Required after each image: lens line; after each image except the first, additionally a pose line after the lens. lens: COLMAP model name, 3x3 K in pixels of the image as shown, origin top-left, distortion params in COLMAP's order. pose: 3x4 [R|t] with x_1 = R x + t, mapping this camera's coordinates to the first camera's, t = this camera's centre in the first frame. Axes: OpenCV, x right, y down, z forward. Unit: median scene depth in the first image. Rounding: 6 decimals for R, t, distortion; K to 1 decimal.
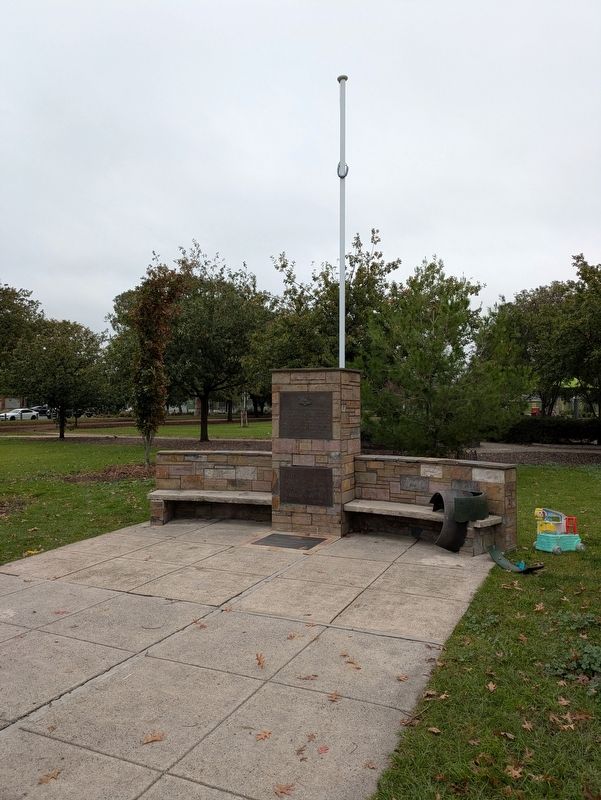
lens RADIAL K [[591.6, 0, 298.5], [0, 591.6, 406.4], [0, 0, 1]] dist [0.054100, -0.041802]
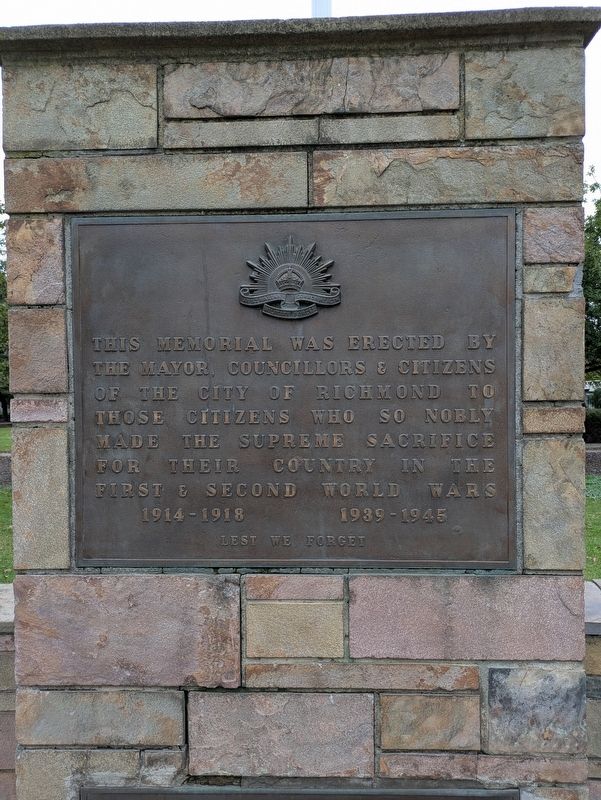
lens RADIAL K [[591.6, 0, 298.5], [0, 591.6, 406.4], [0, 0, 1]] dist [0.054100, -0.041802]
pose [[0.924705, -0.021818, 0.380058, -0.037187], [0.013448, 0.999605, 0.024664, 0.014963], [-0.380446, -0.017696, 0.924634, 0.883473]]
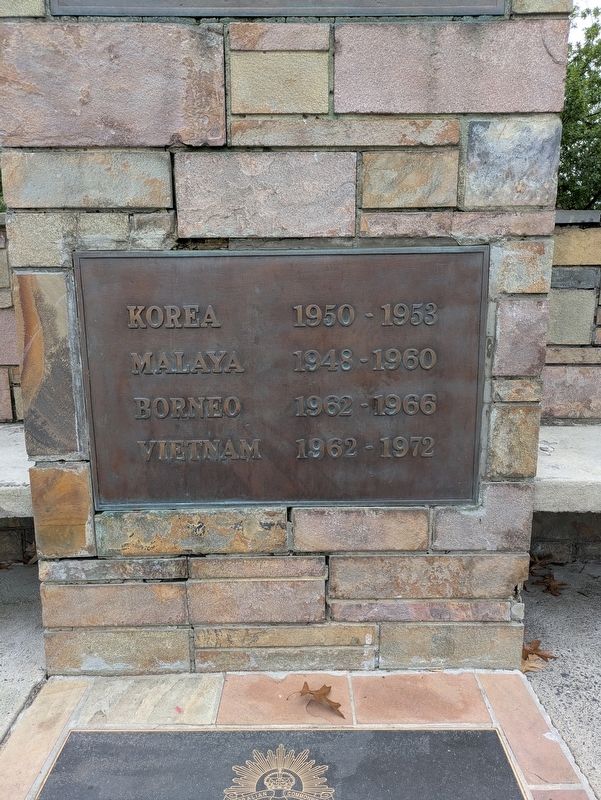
lens RADIAL K [[591.6, 0, 298.5], [0, 591.6, 406.4], [0, 0, 1]] dist [0.054100, -0.041802]
pose [[0.908069, -0.085305, 0.410042, -0.045390], [0.005707, 0.981467, 0.191546, 0.113315], [-0.418783, -0.171596, 0.891726, 0.873198]]
